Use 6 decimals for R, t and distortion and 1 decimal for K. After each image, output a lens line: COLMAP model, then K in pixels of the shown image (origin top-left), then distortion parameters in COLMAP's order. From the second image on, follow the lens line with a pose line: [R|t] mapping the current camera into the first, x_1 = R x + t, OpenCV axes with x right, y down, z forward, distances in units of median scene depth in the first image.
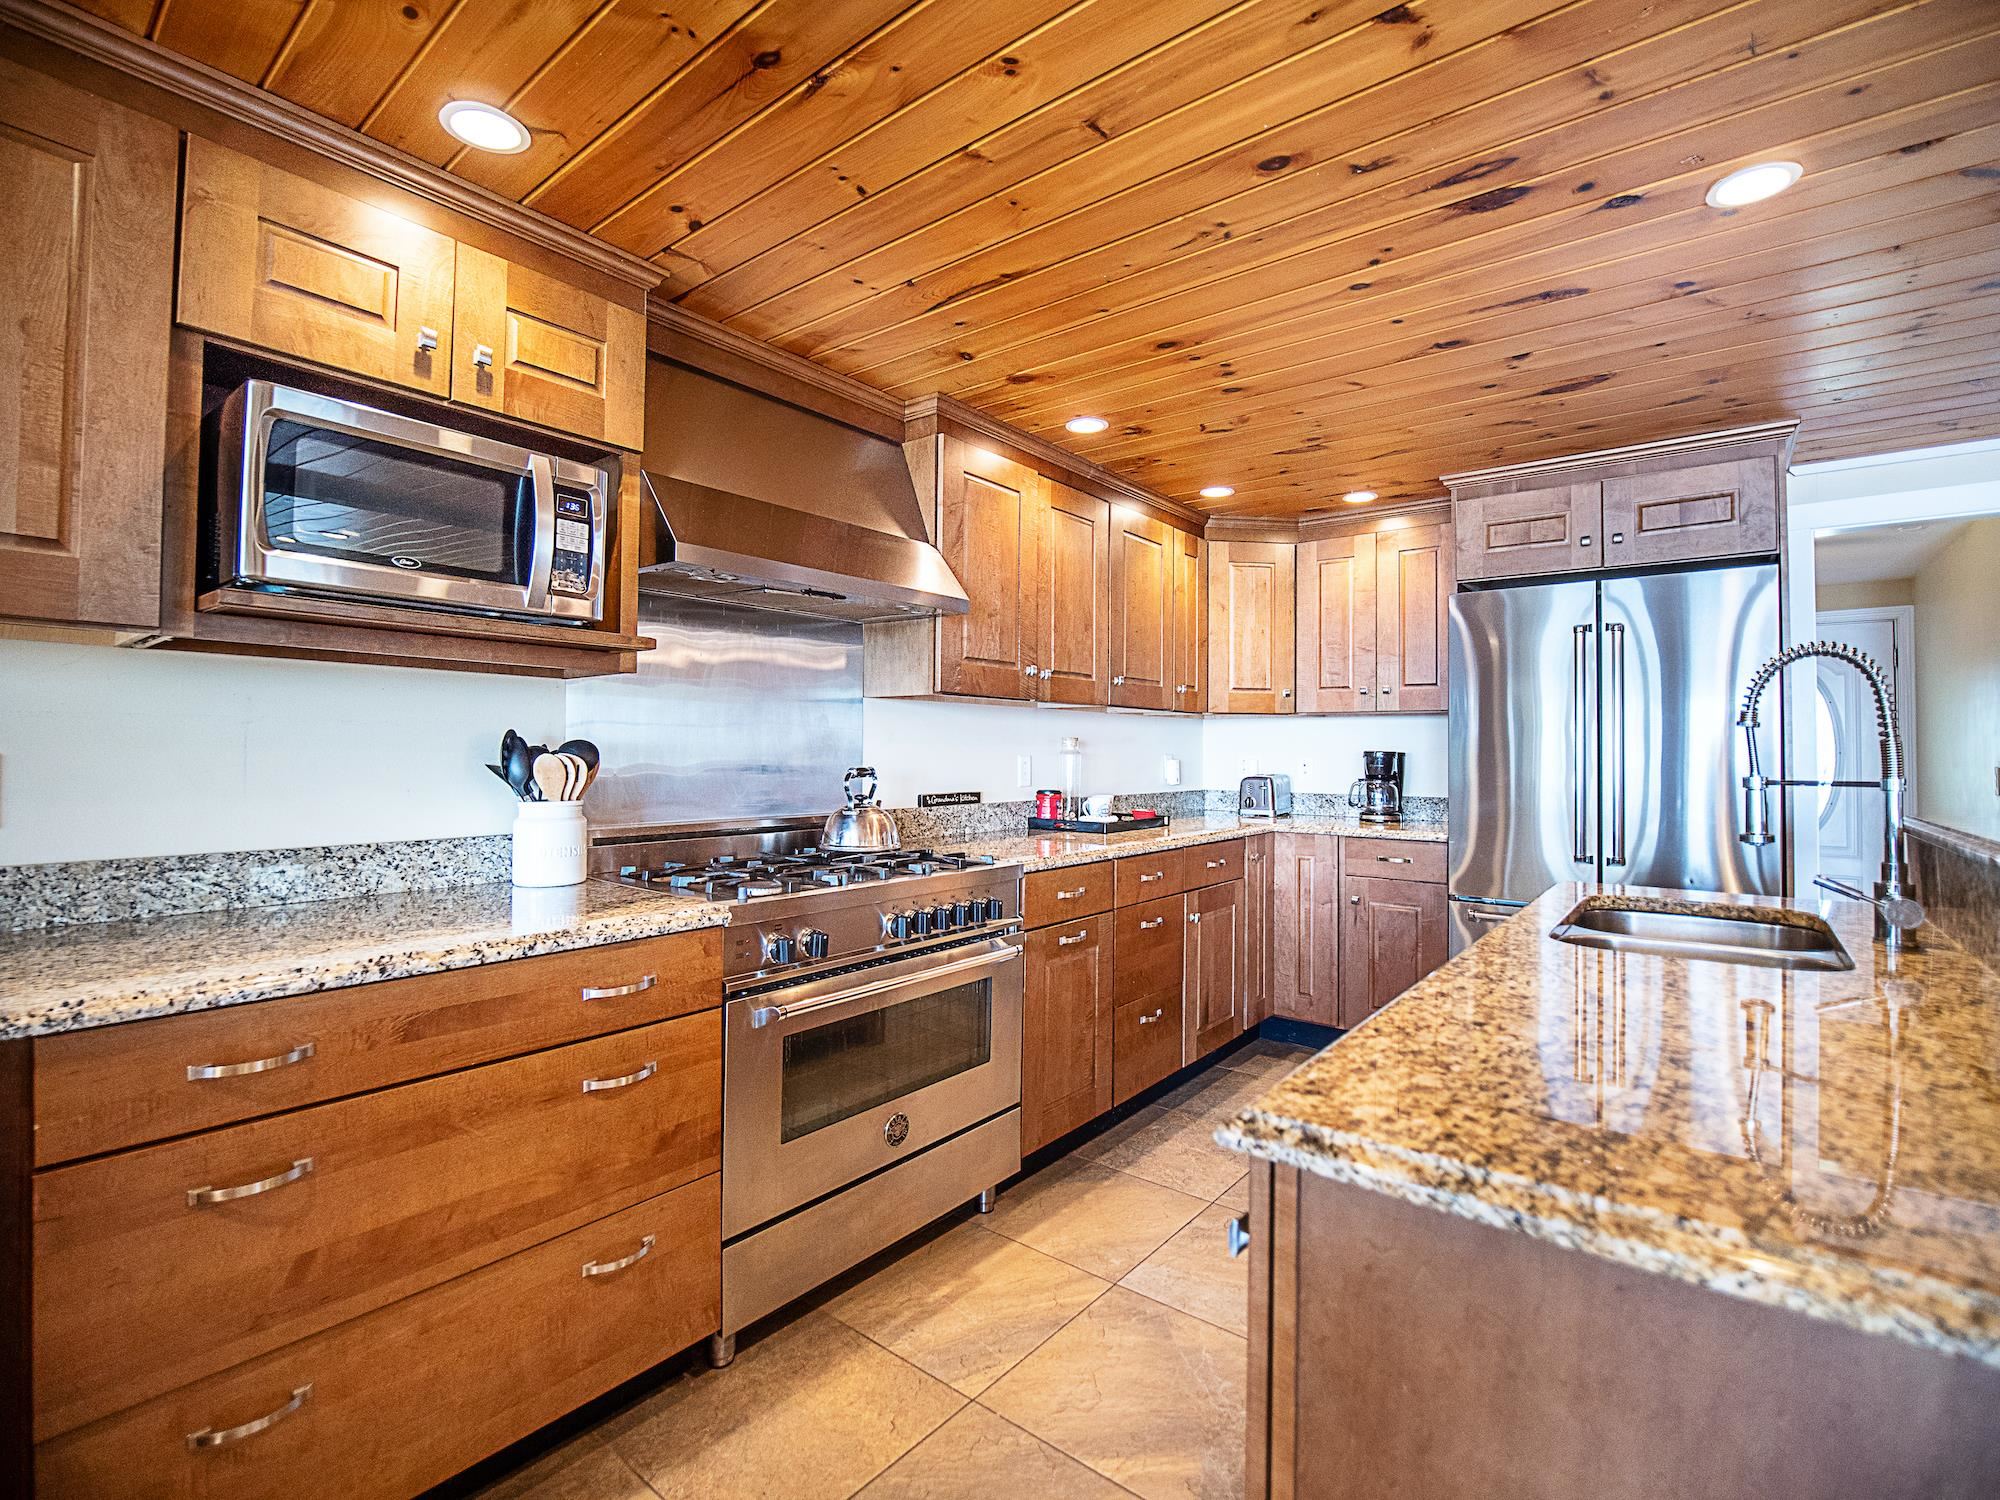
lens RADIAL K [[915.2, 0, 990.9], [0, 915.2, 733.6], [0, 0, 1]] dist [-0.028237, -0.000305]
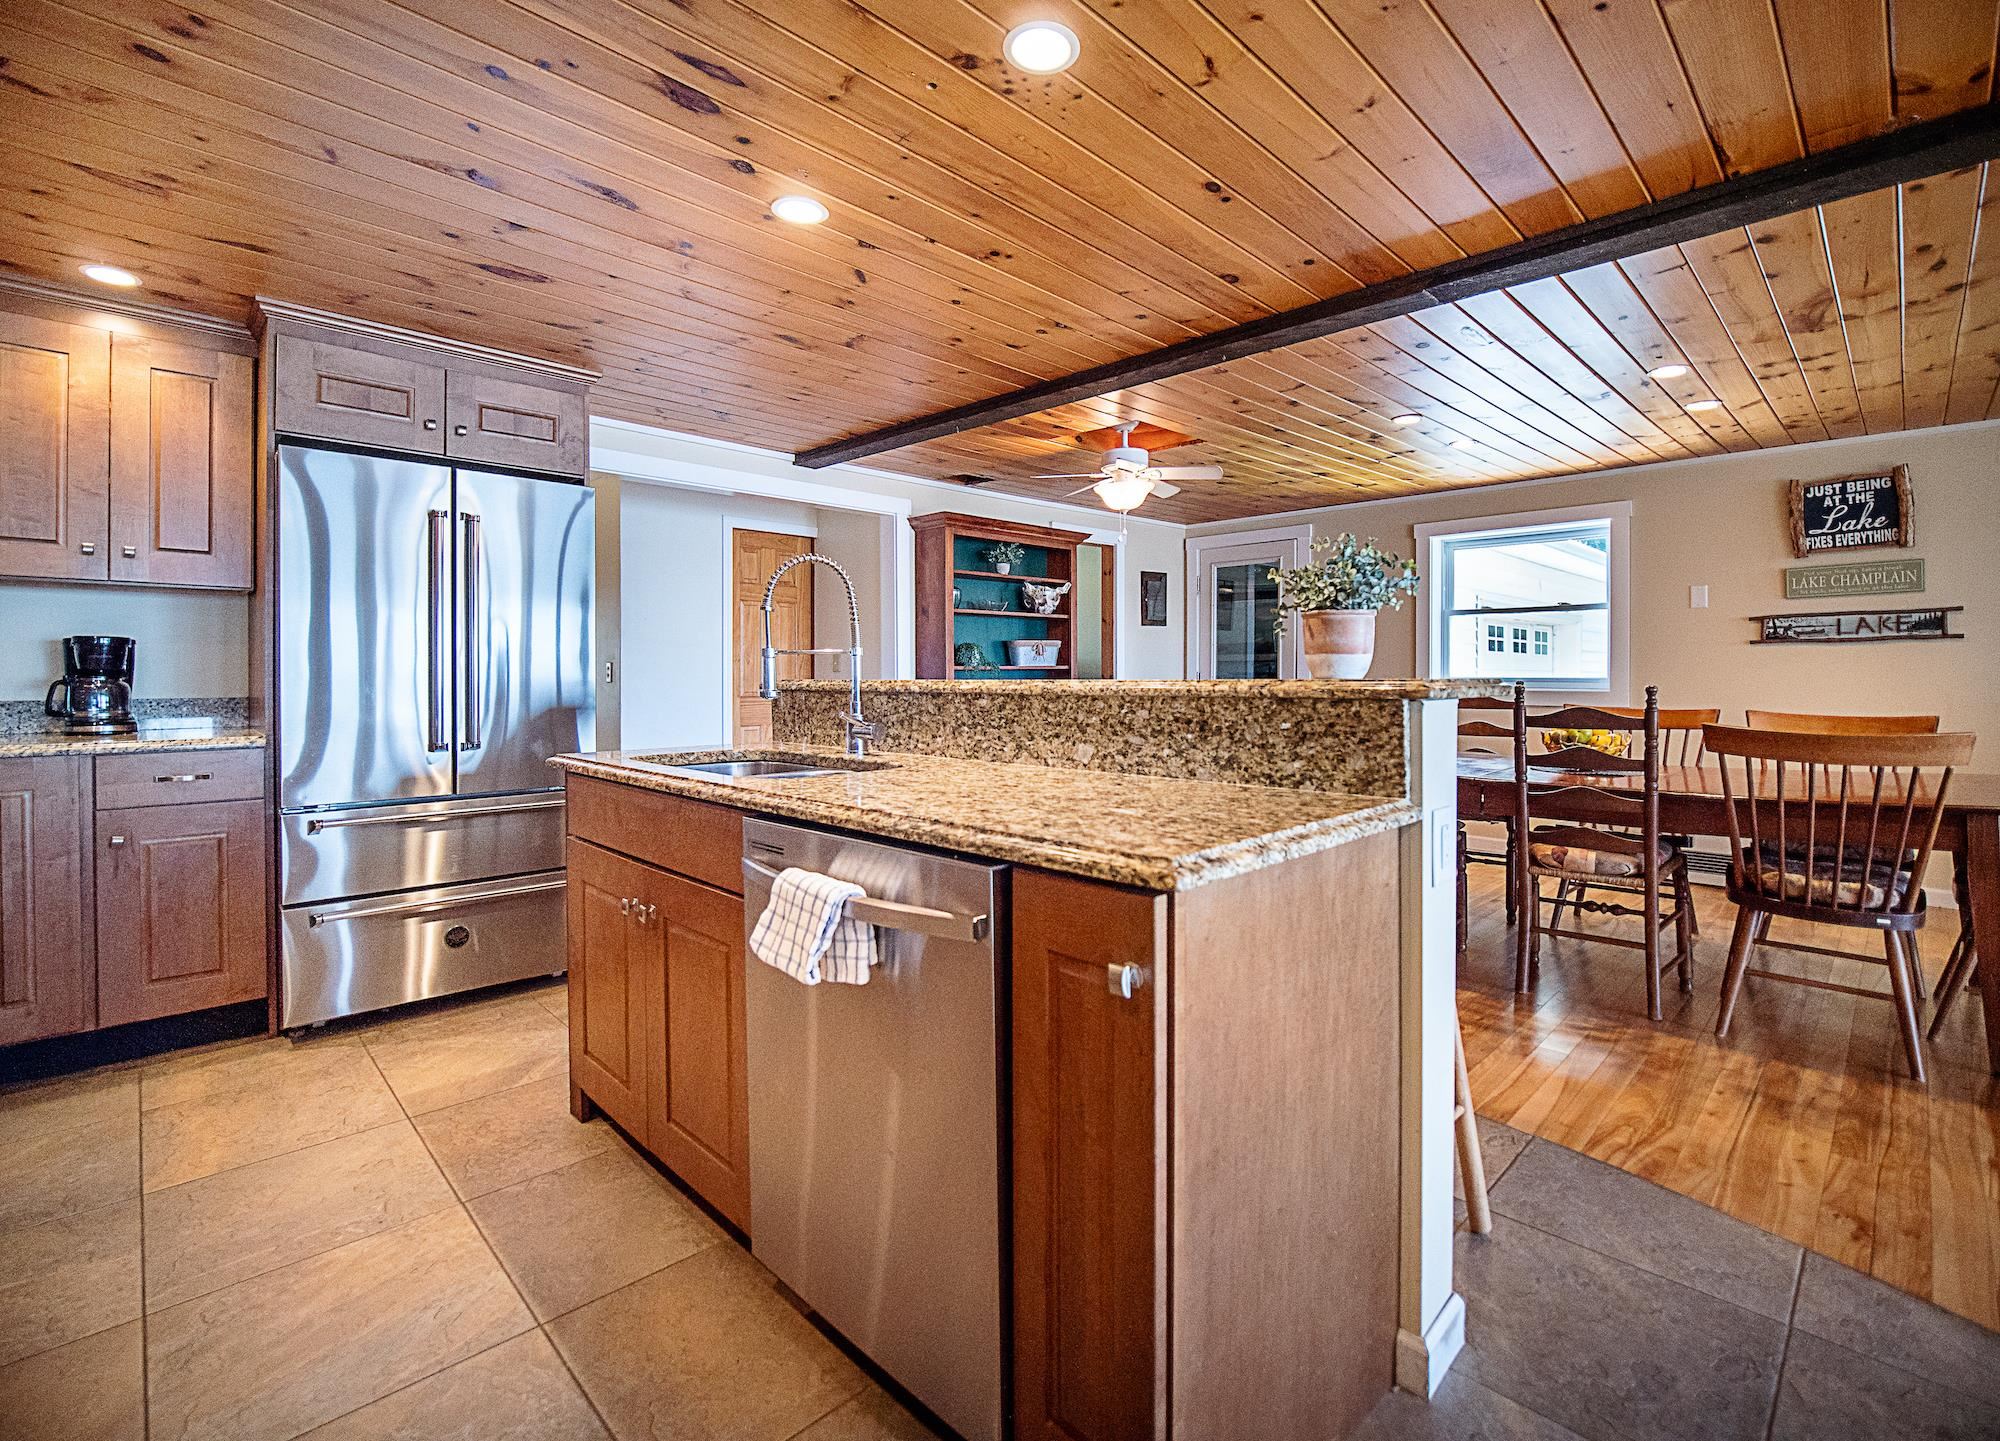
lens RADIAL K [[893.3, 0, 1010.5], [0, 893.3, 677.6], [0, 0, 1]] dist [-0.016409, 0.000222]
pose [[0.105393, -0.014198, 0.994329, -0.240611], [-0.019220, 0.999682, 0.016311, 0.034288], [-0.994245, -0.020830, 0.105087, 0.268671]]
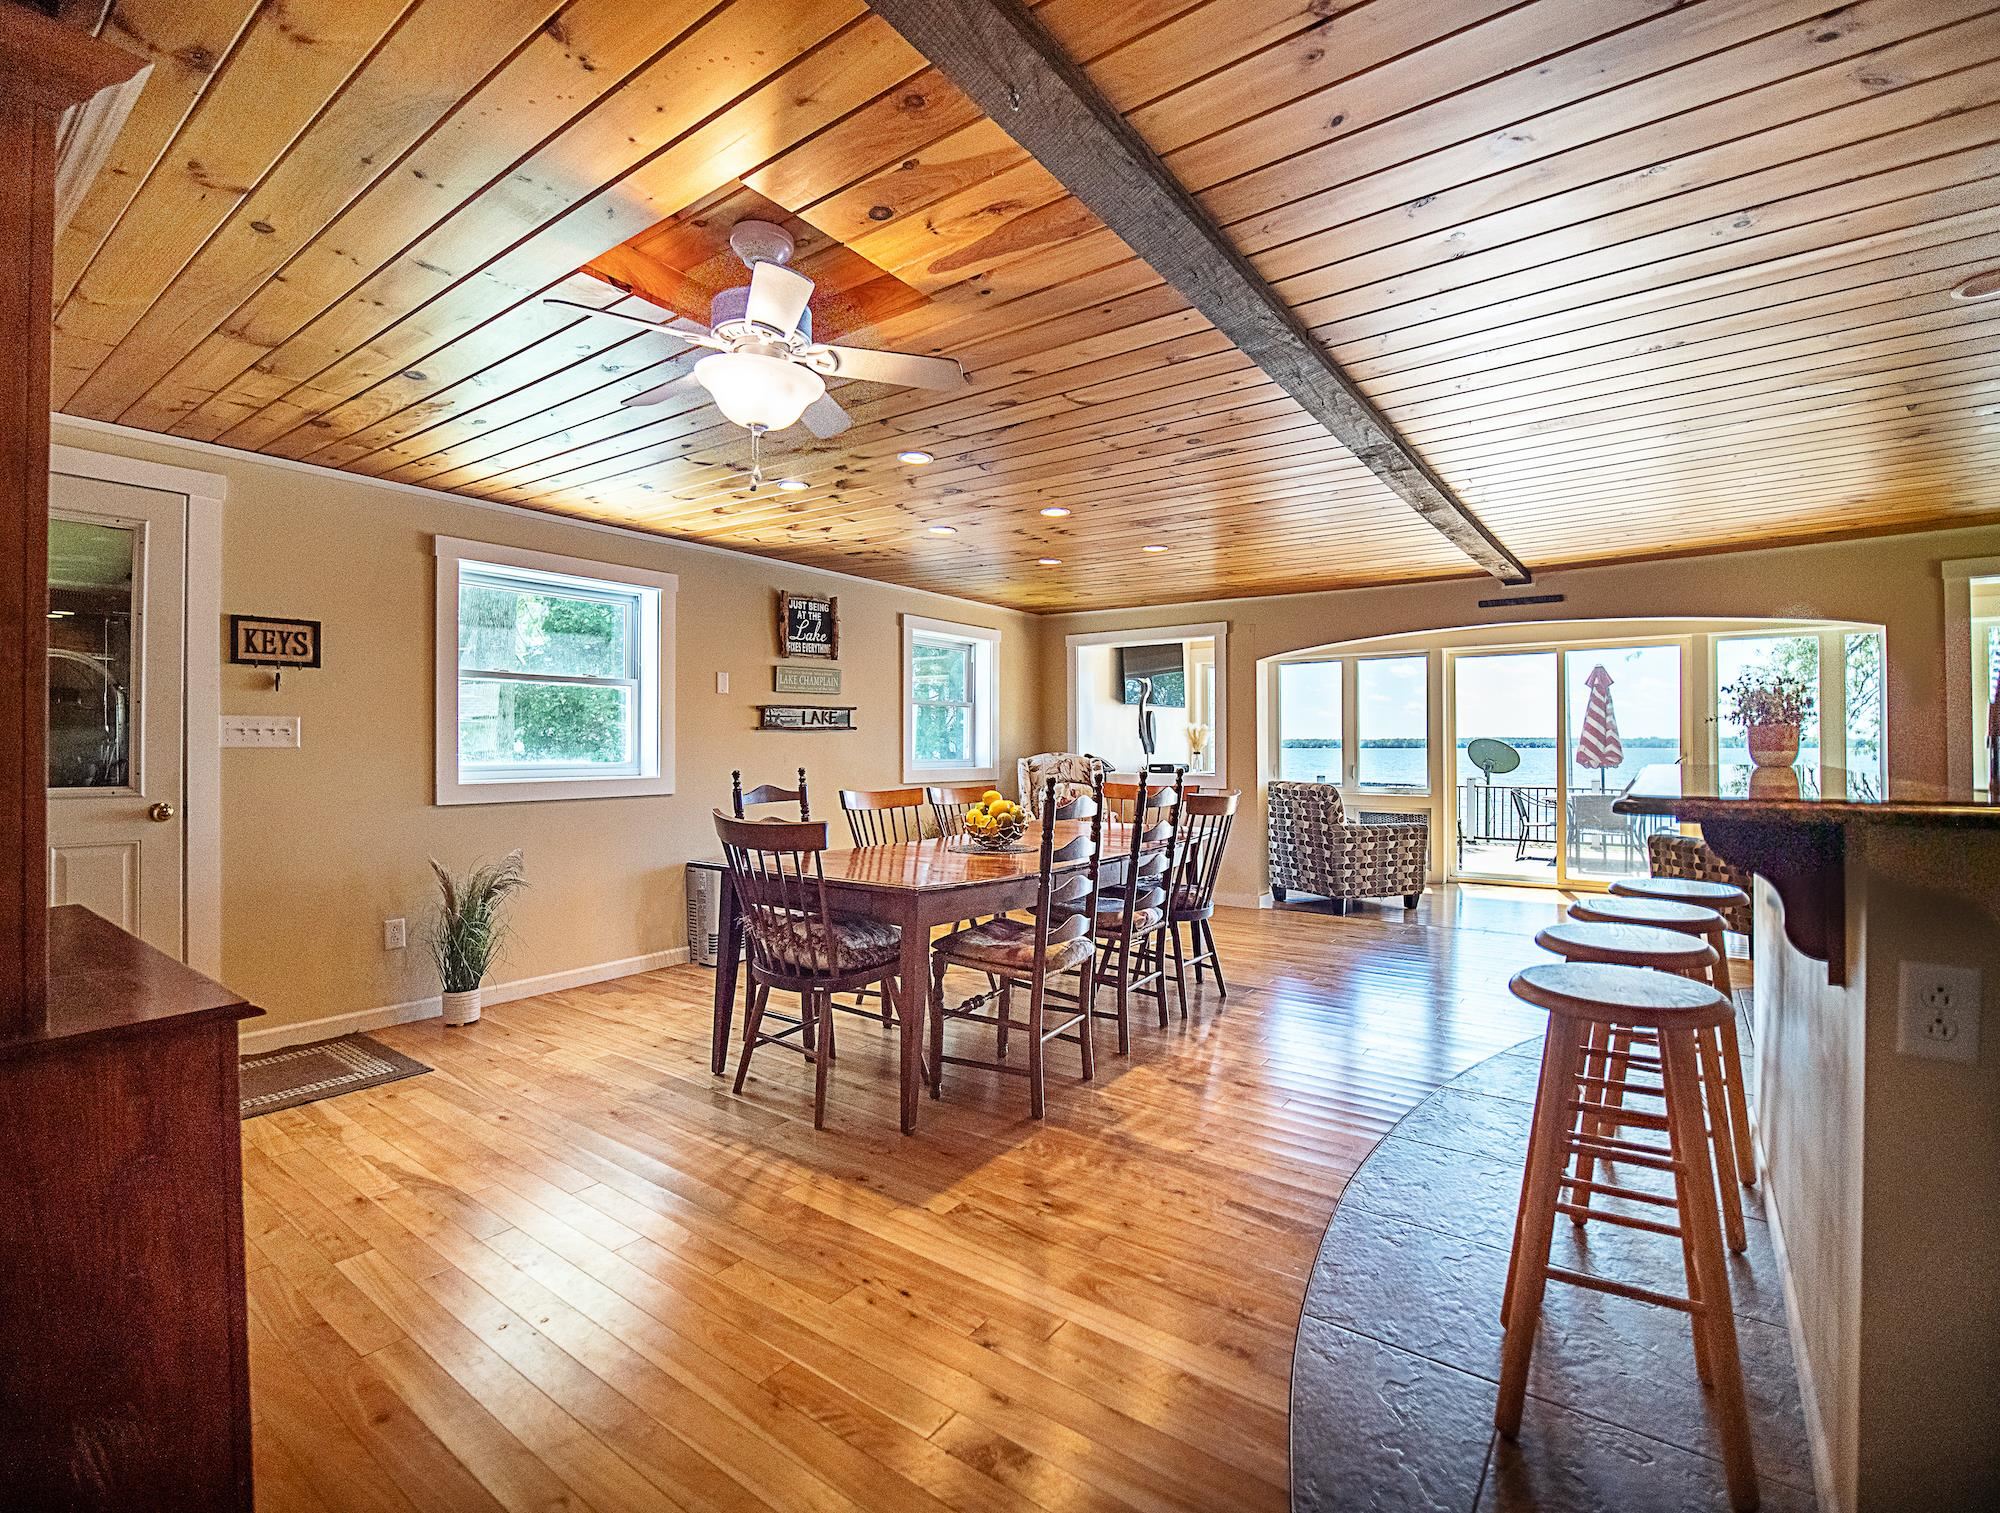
lens RADIAL K [[924.4, 0, 1002.9], [0, 924.4, 748.2], [0, 0, 1]] dist [-0.000492, 0.000025]
pose [[-0.998940, -0.008634, -0.045207, 1.043601], [-0.007688, 0.999748, -0.021073, 0.045422], [0.045377, -0.020704, -0.998755, 0.955959]]
